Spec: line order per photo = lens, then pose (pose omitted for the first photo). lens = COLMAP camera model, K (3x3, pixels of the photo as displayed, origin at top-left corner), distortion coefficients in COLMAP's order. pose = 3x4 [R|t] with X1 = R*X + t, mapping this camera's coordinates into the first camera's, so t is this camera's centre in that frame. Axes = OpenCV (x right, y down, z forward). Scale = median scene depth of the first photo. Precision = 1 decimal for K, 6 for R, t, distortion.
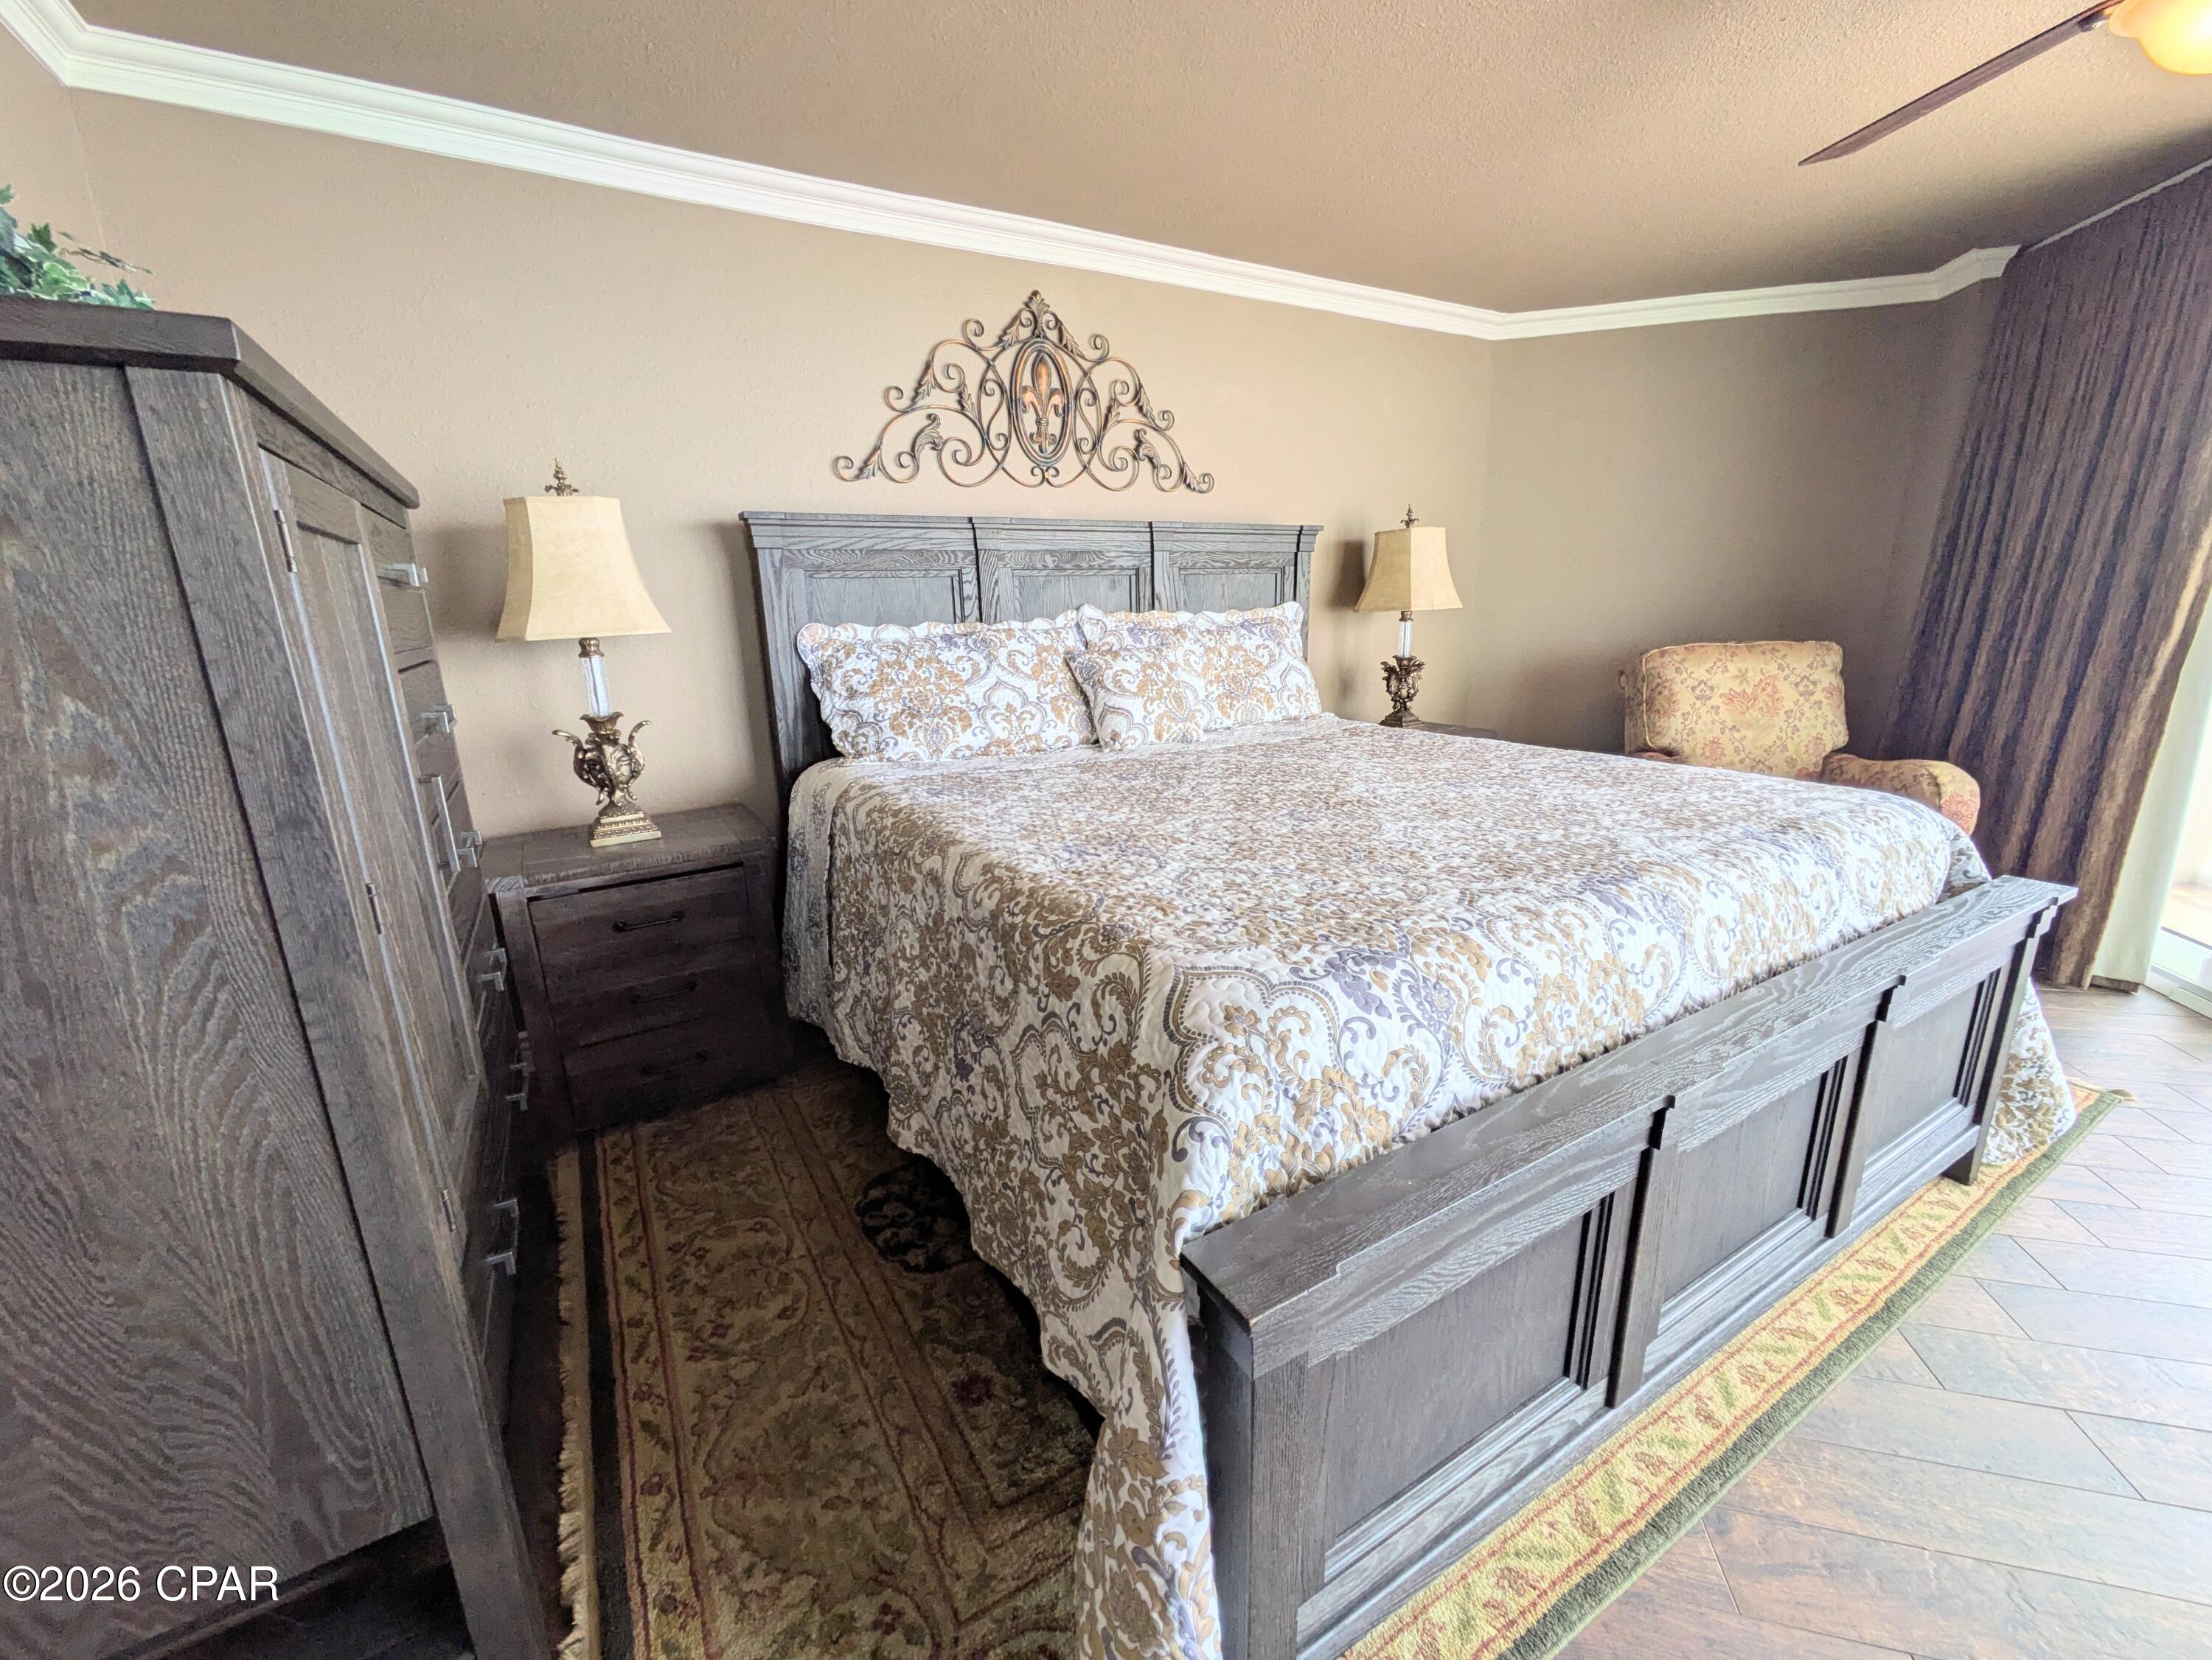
lens RADIAL K [[886.4, 0, 1105.0], [0, 886.4, 826.0], [0, 0, 1]] dist [-0.006608, 0.004304]
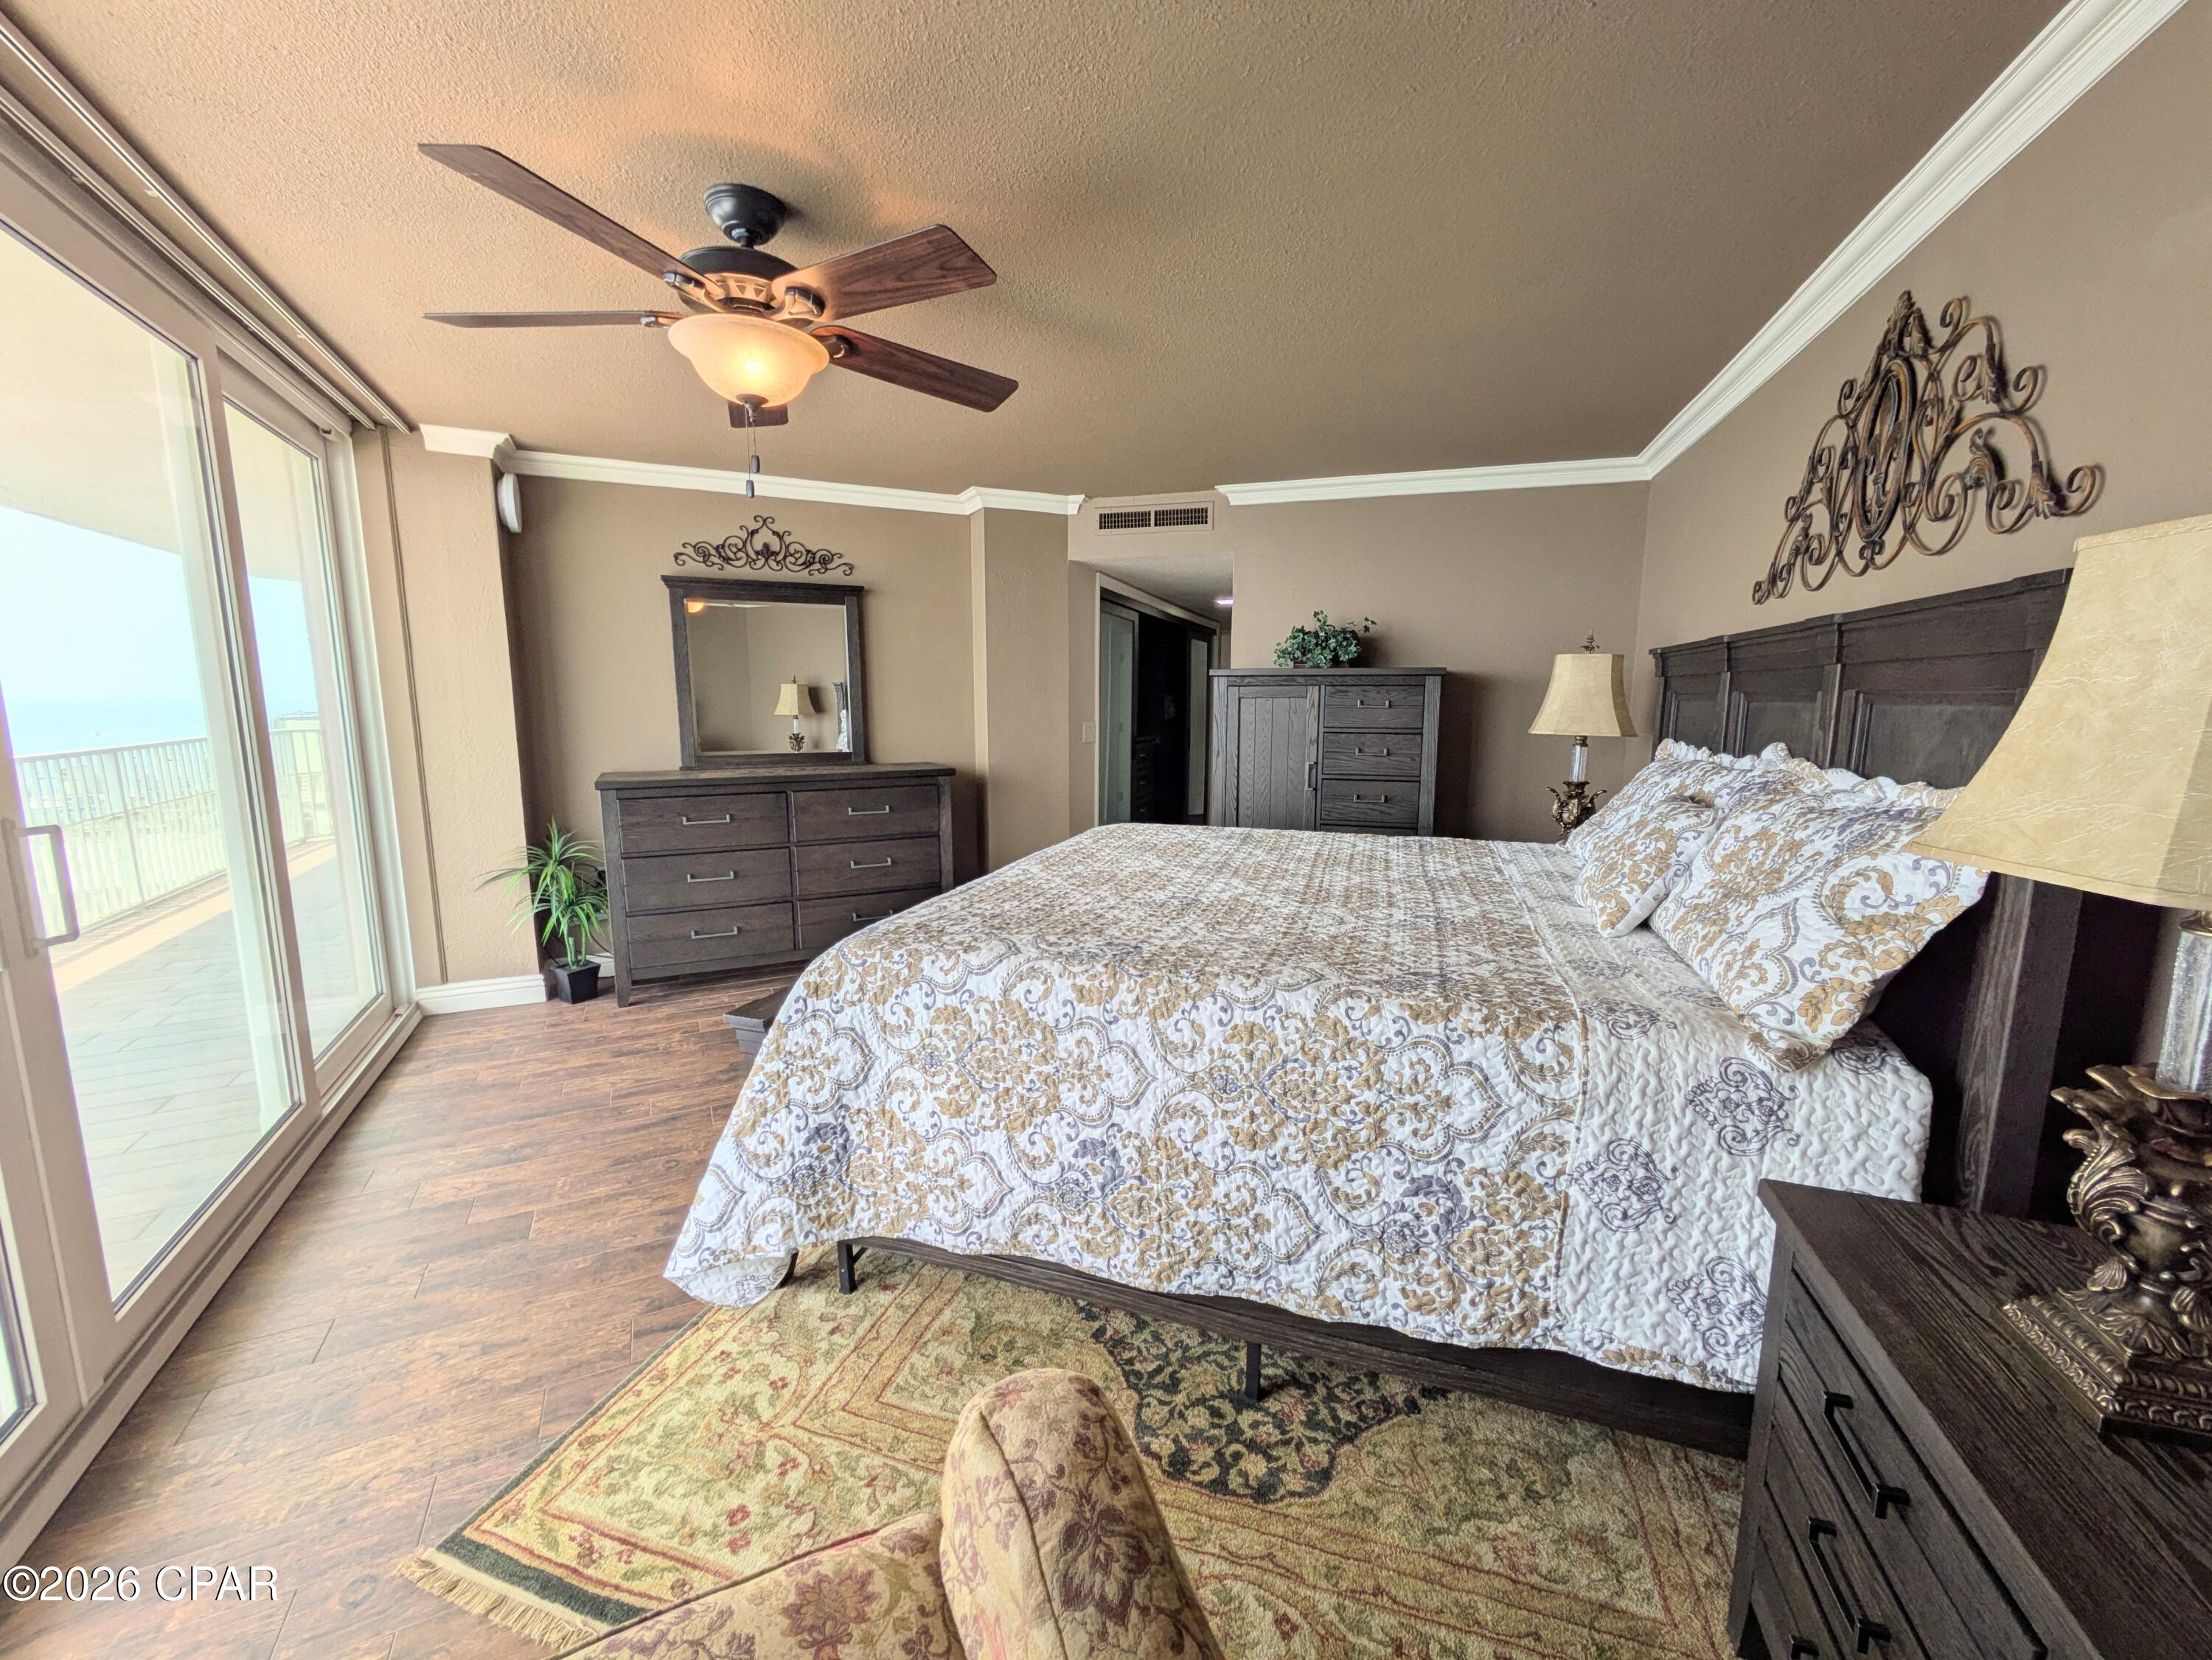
lens RADIAL K [[886.4, 0, 1105.0], [0, 886.4, 826.0], [0, 0, 1]] dist [-0.006608, 0.004304]
pose [[-0.758772, 0.116240, -0.640900, 0.865430], [-0.147956, 0.927468, 0.343383, -0.366064], [0.634329, 0.355374, -0.686539, 1.218405]]
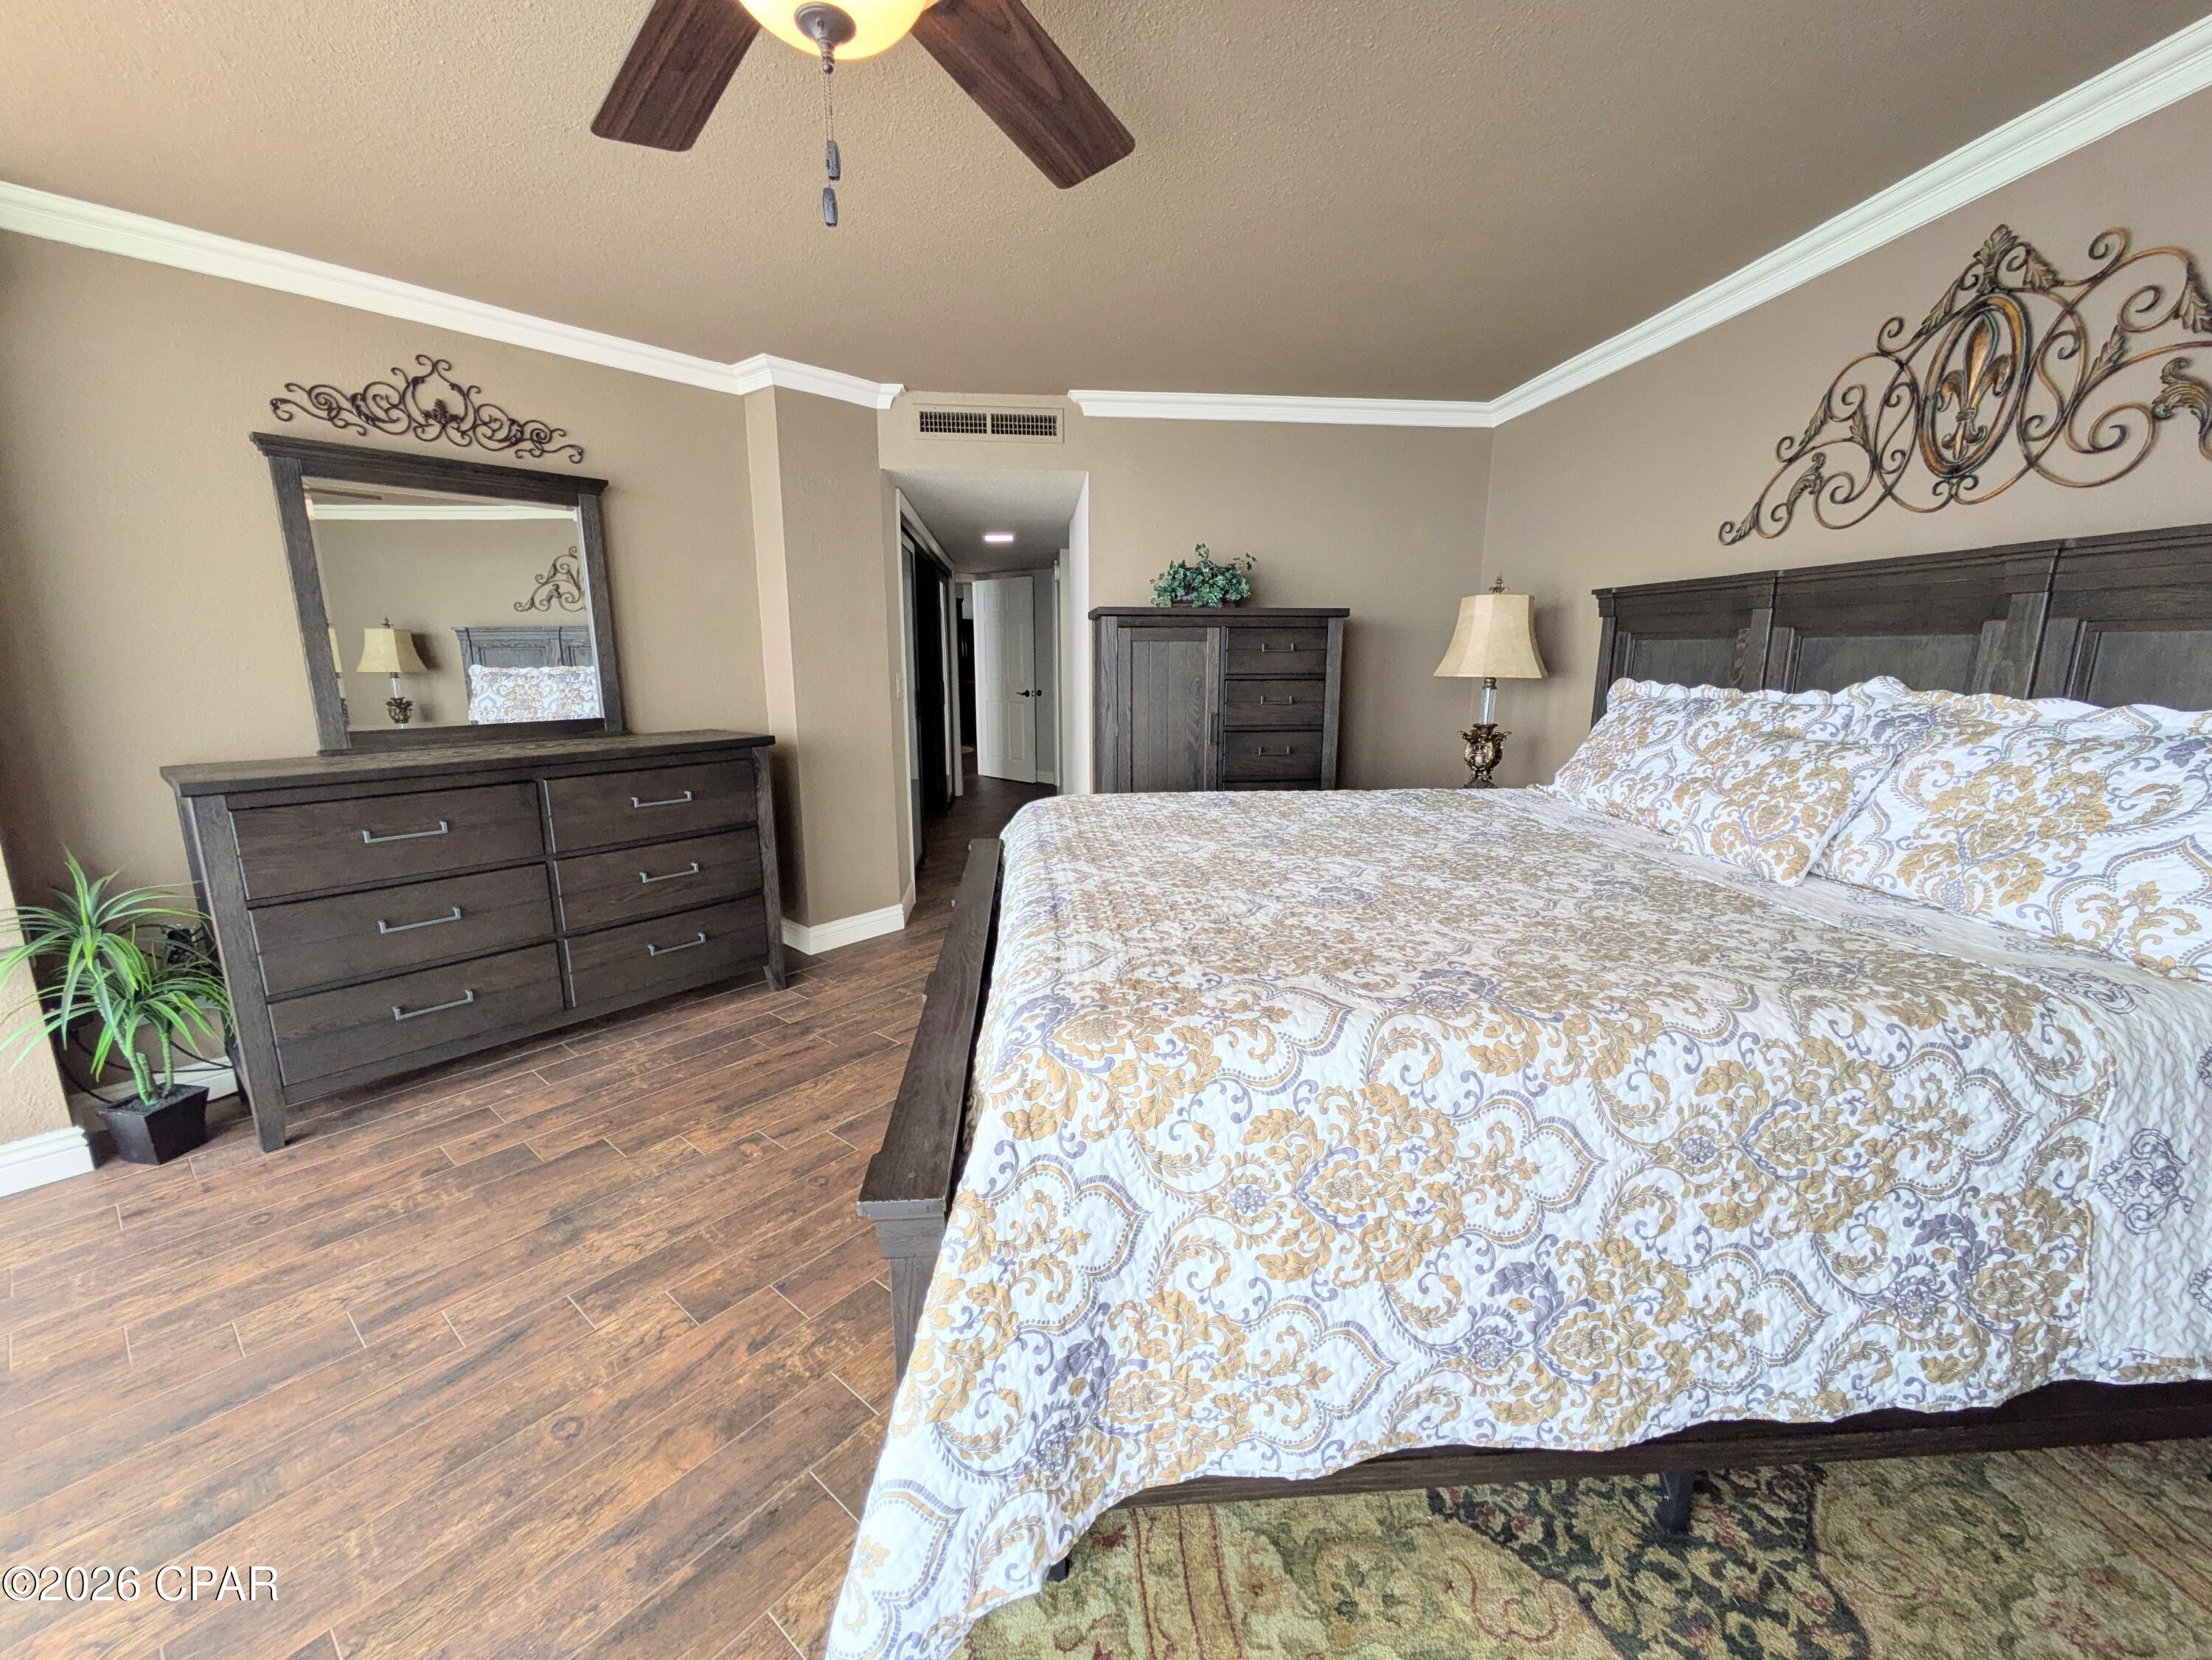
lens RADIAL K [[886.4, 0, 1105.0], [0, 886.4, 826.0], [0, 0, 1]] dist [-0.006608, 0.004304]
pose [[-0.434145, 0.197135, -0.879008, 0.917751], [-0.216302, 0.924405, 0.314149, -0.238339], [0.874489, 0.326517, -0.358685, 0.787971]]
